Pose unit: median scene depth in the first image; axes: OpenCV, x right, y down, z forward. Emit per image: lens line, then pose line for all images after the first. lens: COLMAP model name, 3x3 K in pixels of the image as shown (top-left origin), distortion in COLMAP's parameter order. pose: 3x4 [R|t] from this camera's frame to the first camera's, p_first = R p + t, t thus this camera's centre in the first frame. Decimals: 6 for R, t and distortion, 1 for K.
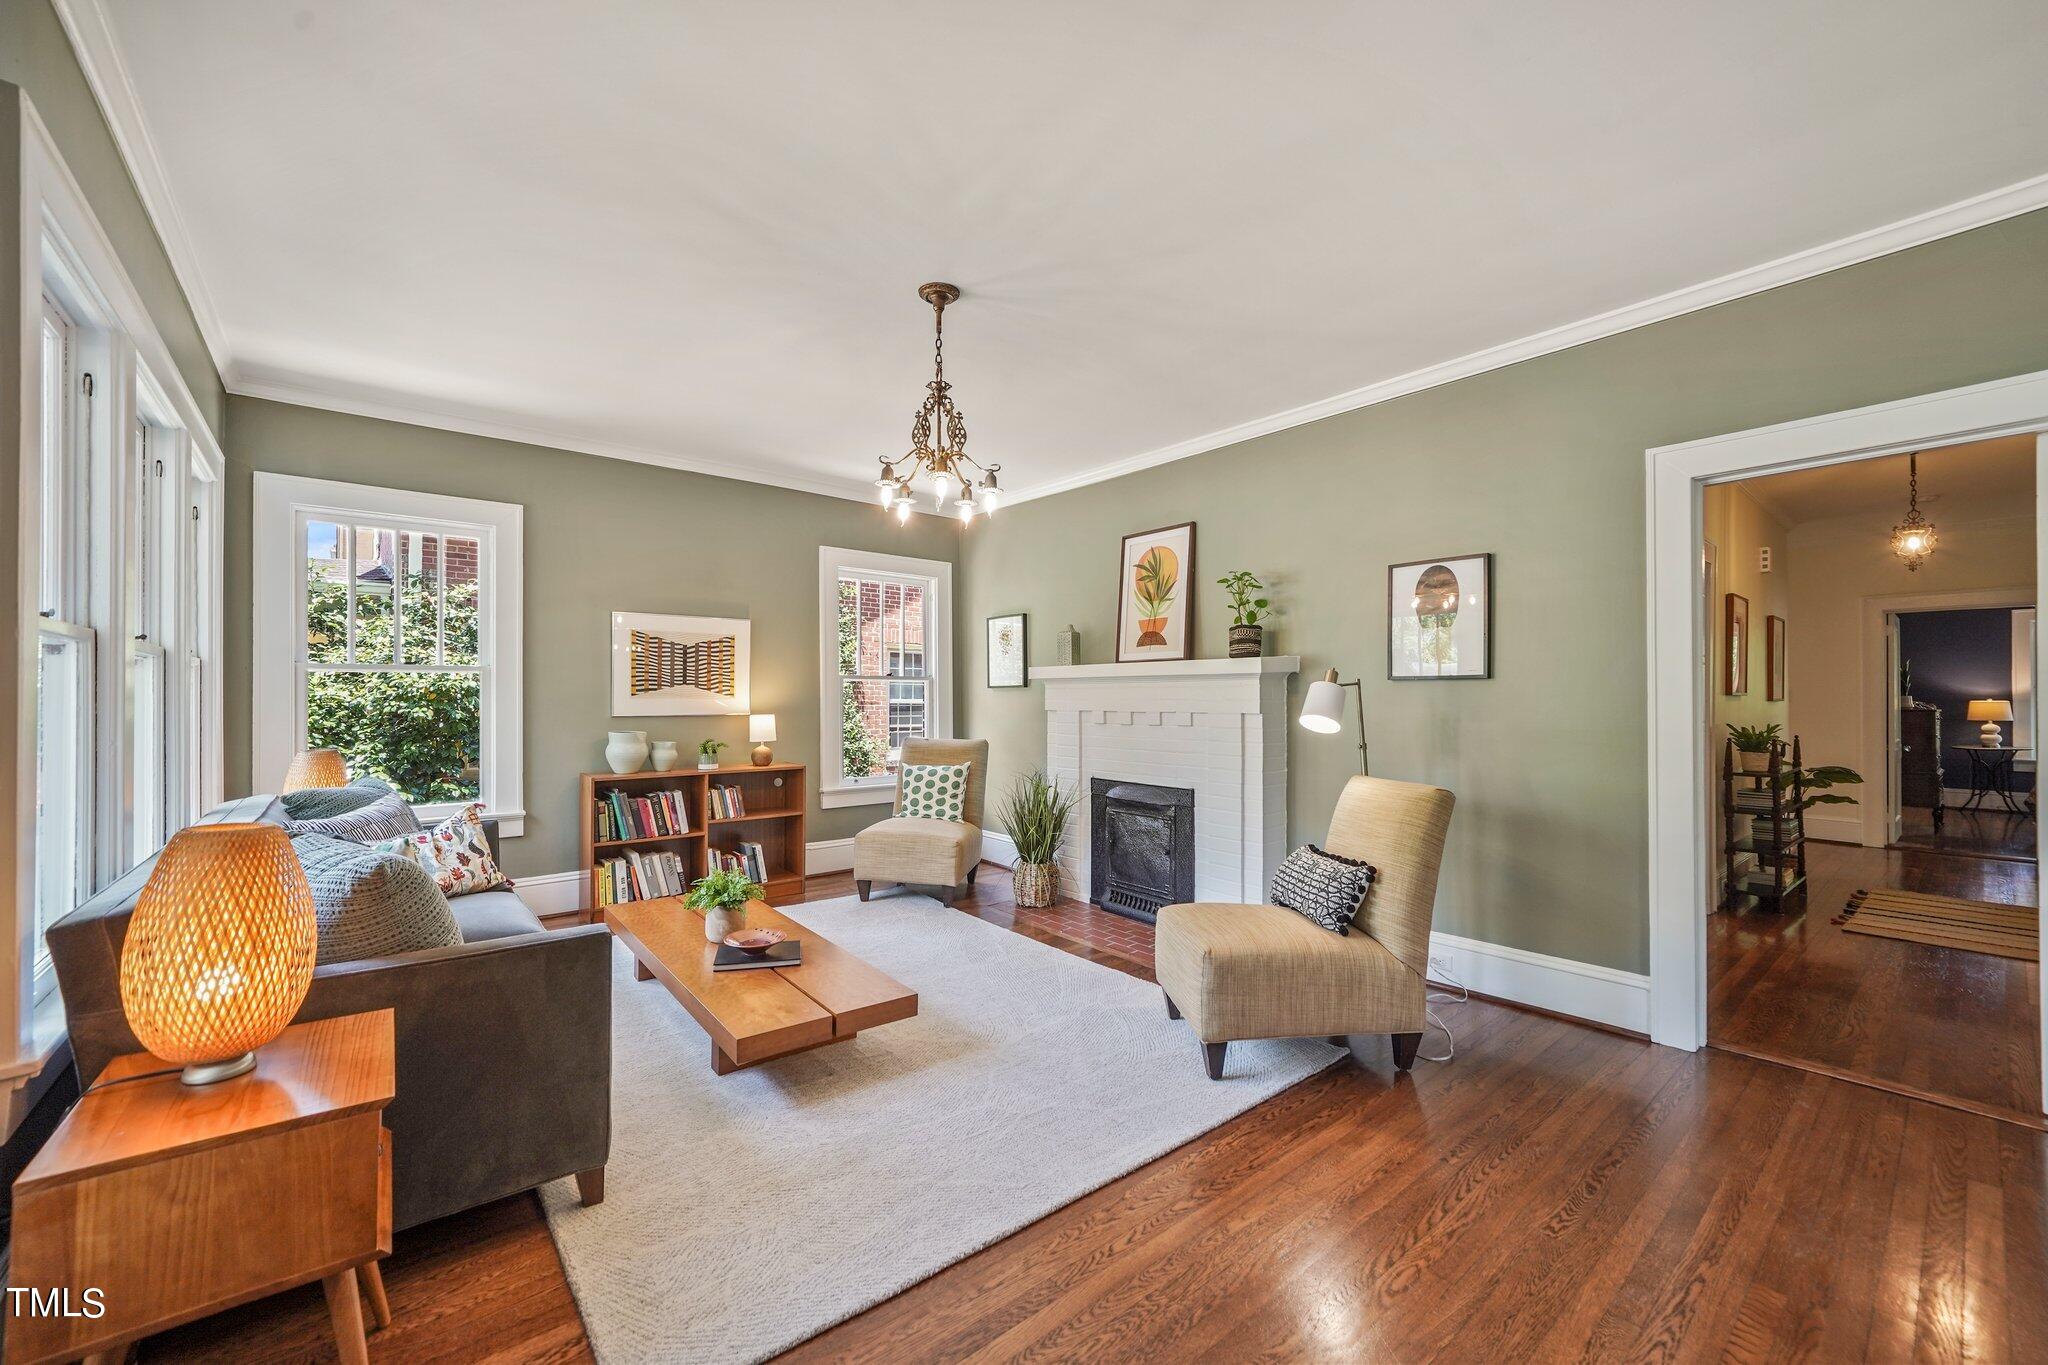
lens RADIAL K [[785.9, 0, 1054.2], [0, 785.9, 699.5], [0, 0, 1]] dist [-0.000397, 0.000172]
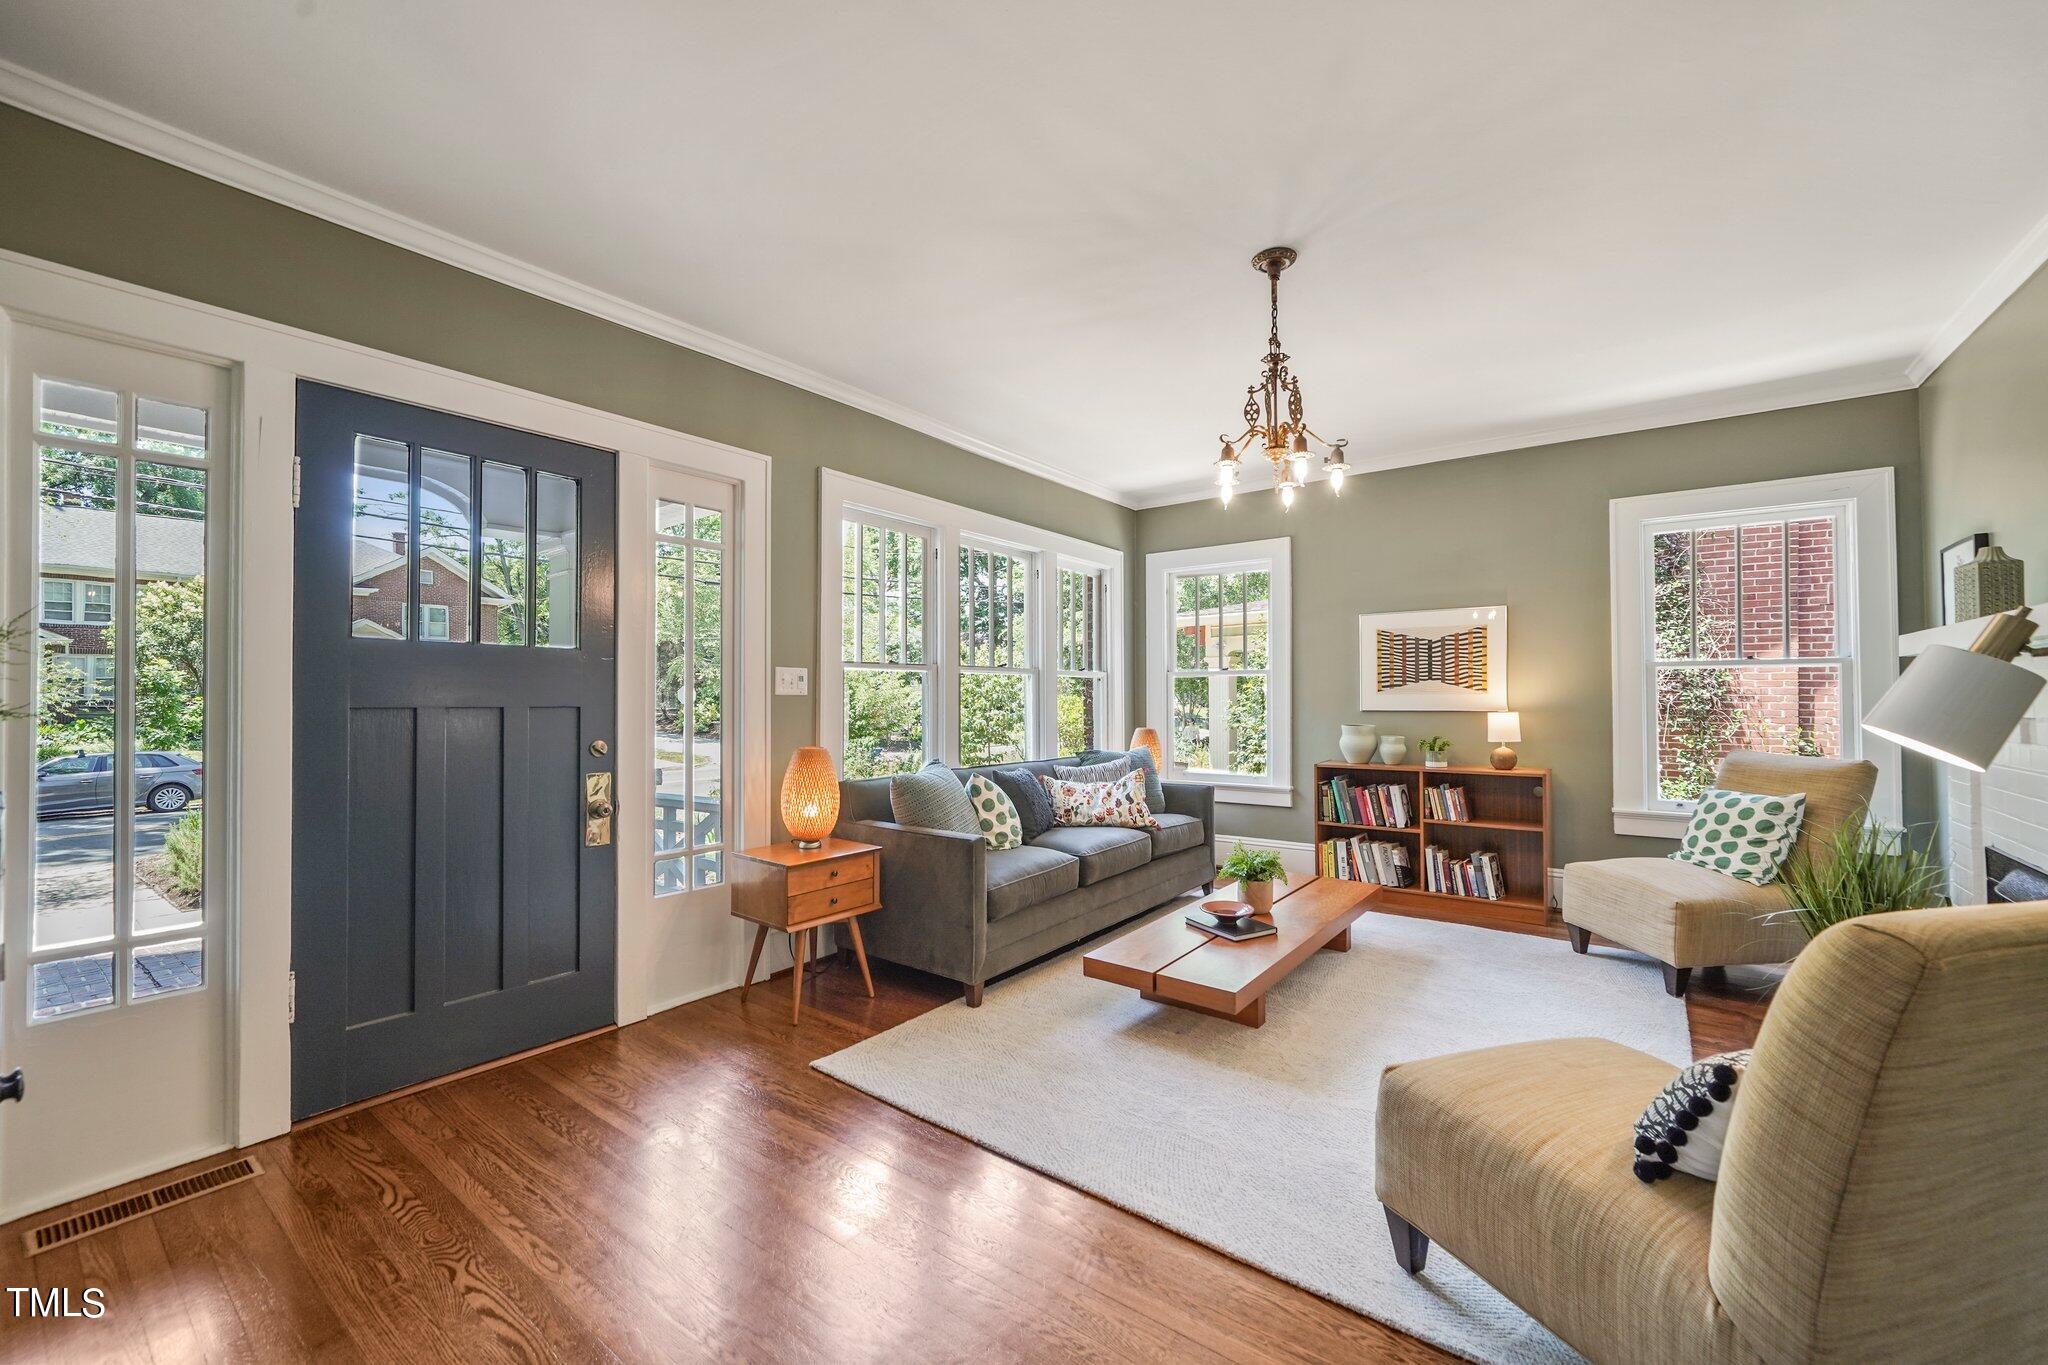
lens RADIAL K [[824.9, 0, 1044.6], [0, 824.9, 694.1], [0, 0, 1]] dist [-0.003974, 0.000250]
pose [[0.234011, -0.005105, -0.972220, 0.432509], [0.002577, 0.999986, -0.004631, 0.002293], [0.972230, -0.001421, 0.234021, 0.293454]]
